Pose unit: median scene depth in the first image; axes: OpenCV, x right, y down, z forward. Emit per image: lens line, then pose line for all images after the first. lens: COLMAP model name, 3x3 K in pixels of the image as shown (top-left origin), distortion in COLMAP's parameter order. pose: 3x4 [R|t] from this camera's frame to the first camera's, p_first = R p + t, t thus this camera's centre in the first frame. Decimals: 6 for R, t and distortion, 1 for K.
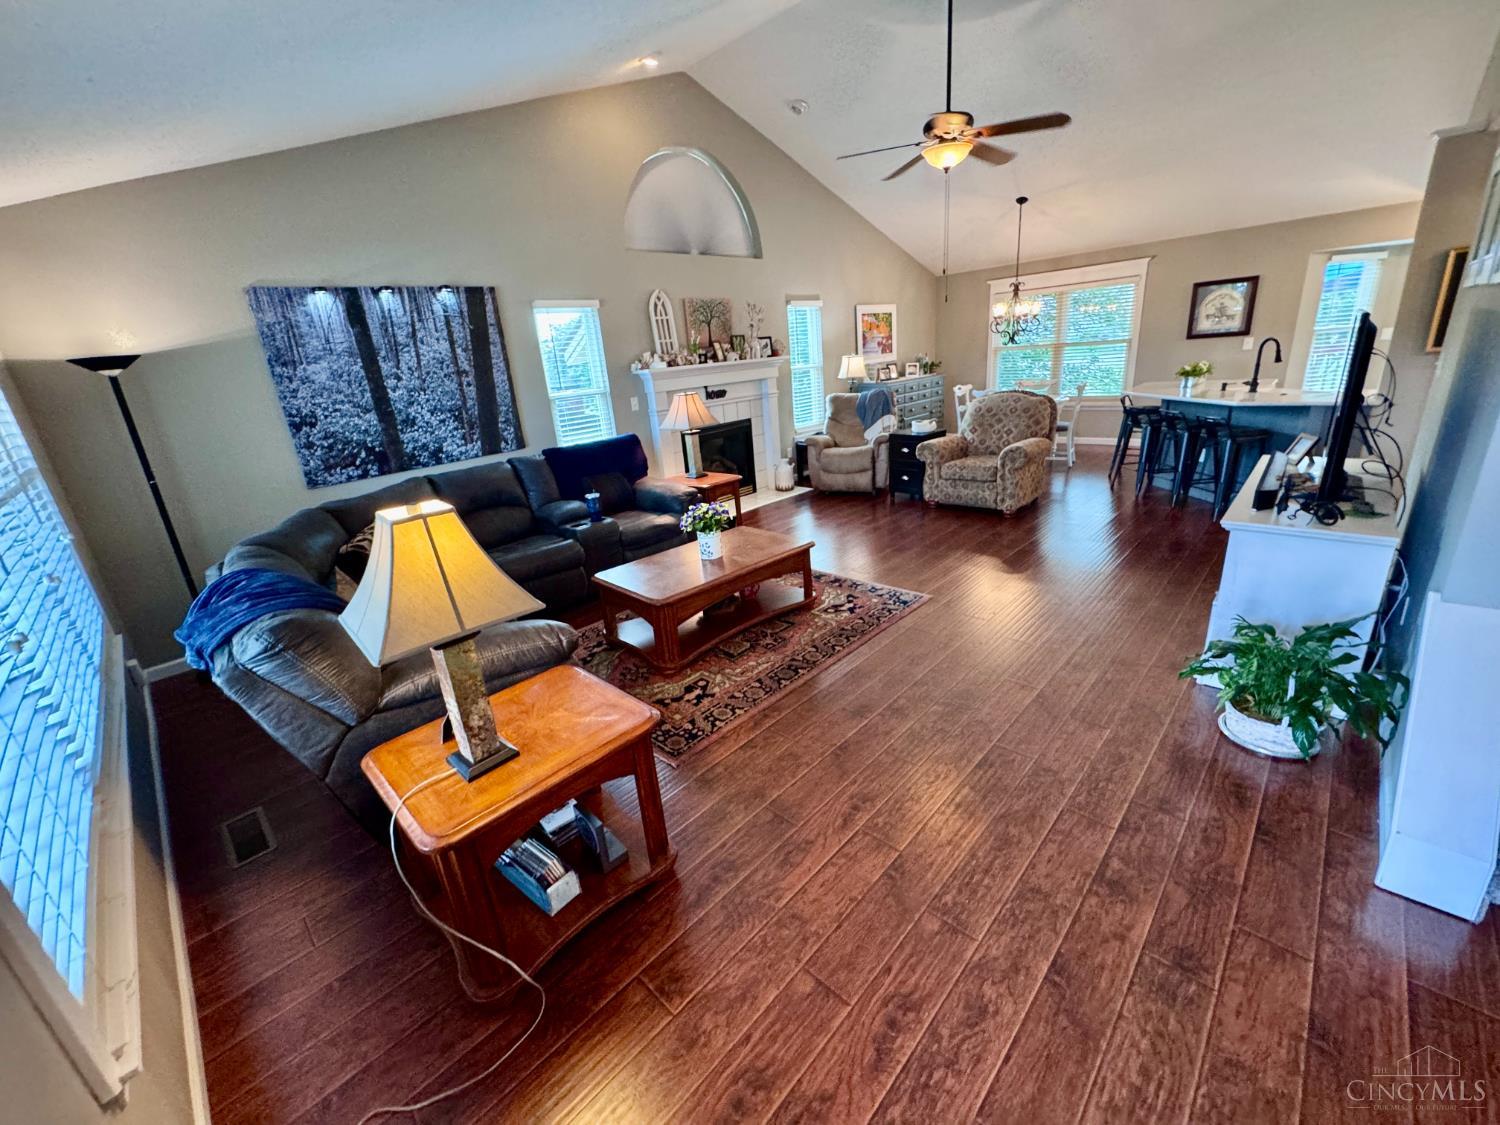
lens RADIAL K [[603.8, 0, 749.0], [0, 603.8, 561.6], [0, 0, 1]] dist [-0.000294, 0.000131]
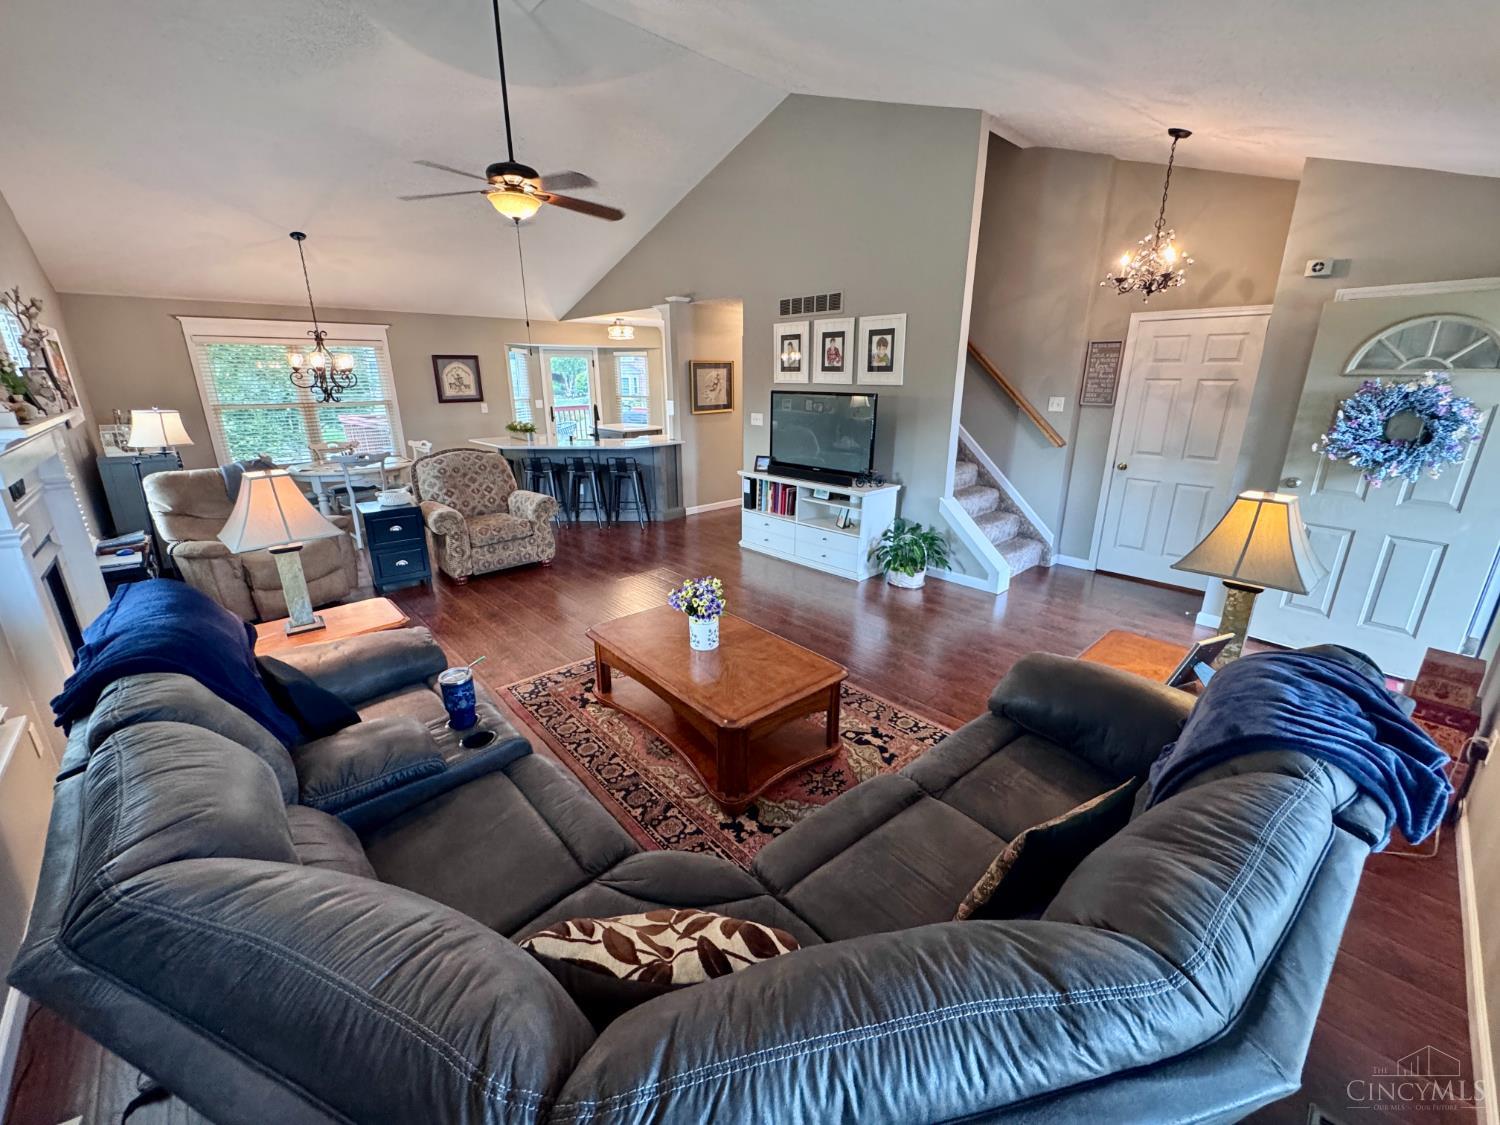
lens RADIAL K [[603.8, 0, 749.8], [0, 603.8, 560.6], [0, 0, 1]] dist [-0.000294, 0.000131]
pose [[0.028809, -0.216773, 0.975797, -0.493182], [0.320350, 0.926714, 0.196411, -0.151740], [-0.946861, 0.306938, 0.096141, 0.501468]]
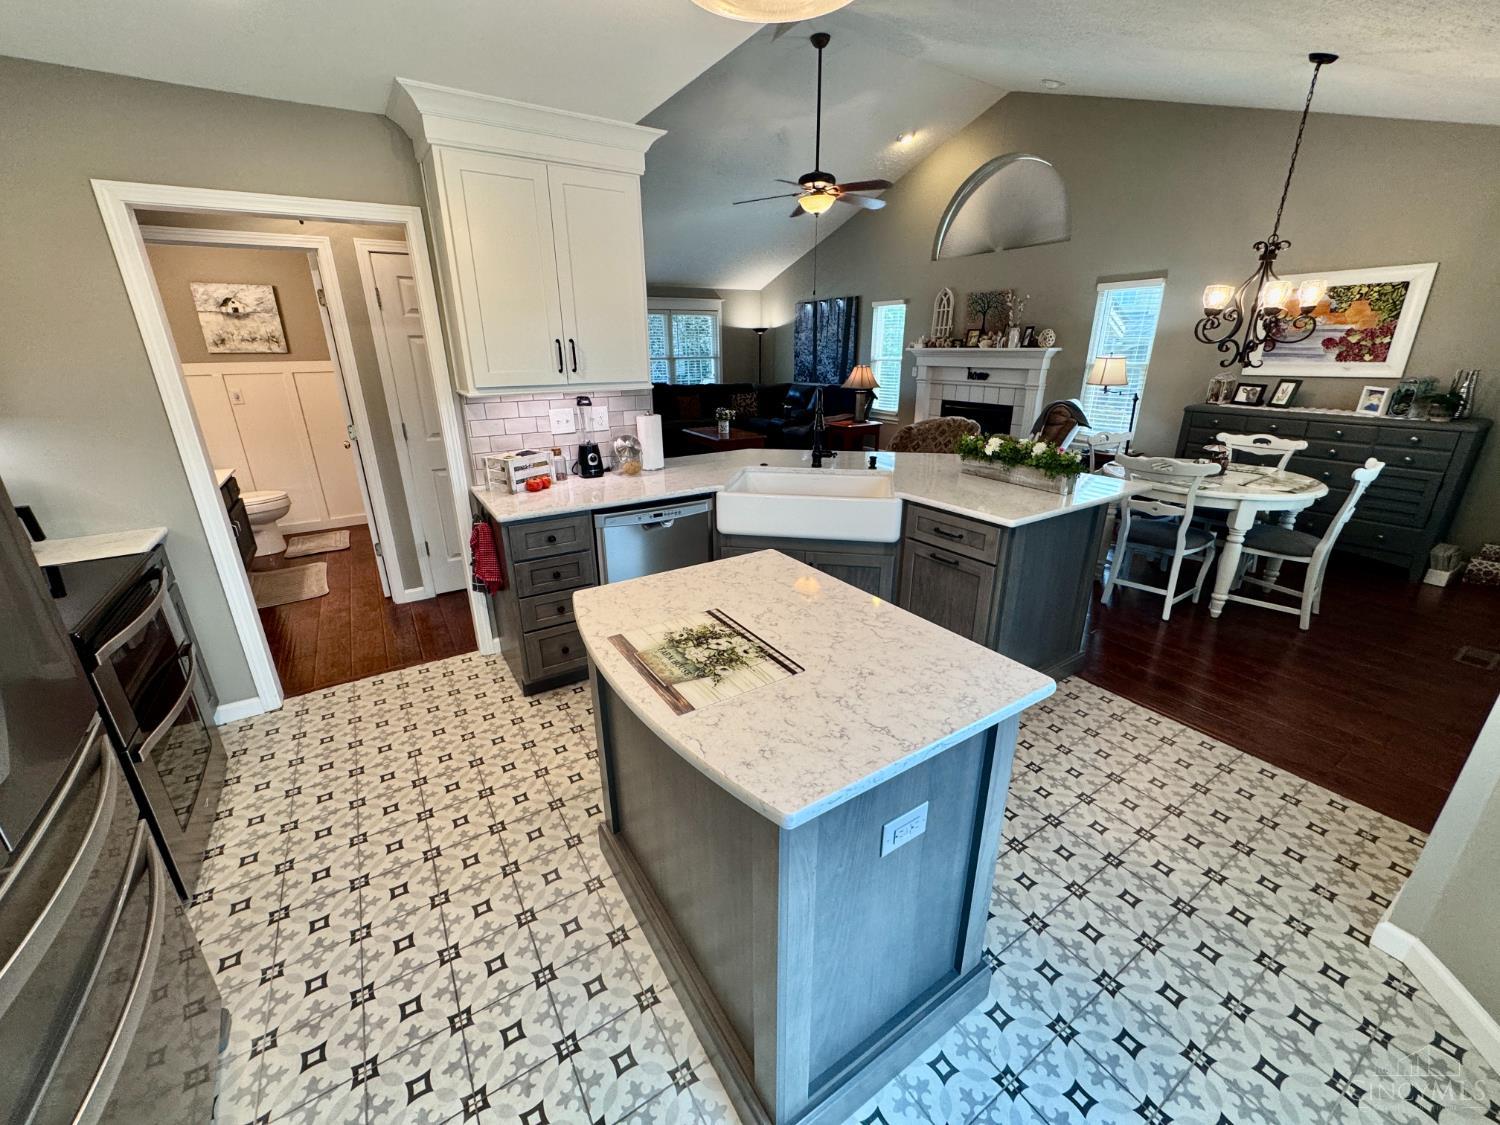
lens RADIAL K [[603.8, 0, 746.0], [0, 603.8, 559.0], [0, 0, 1]] dist [-0.000294, 0.000131]
pose [[-0.226148, 0.398691, -0.888764, 1.223621], [-0.299059, 0.839921, 0.452877, -0.383158], [0.927050, 0.368210, -0.070714, 0.828843]]
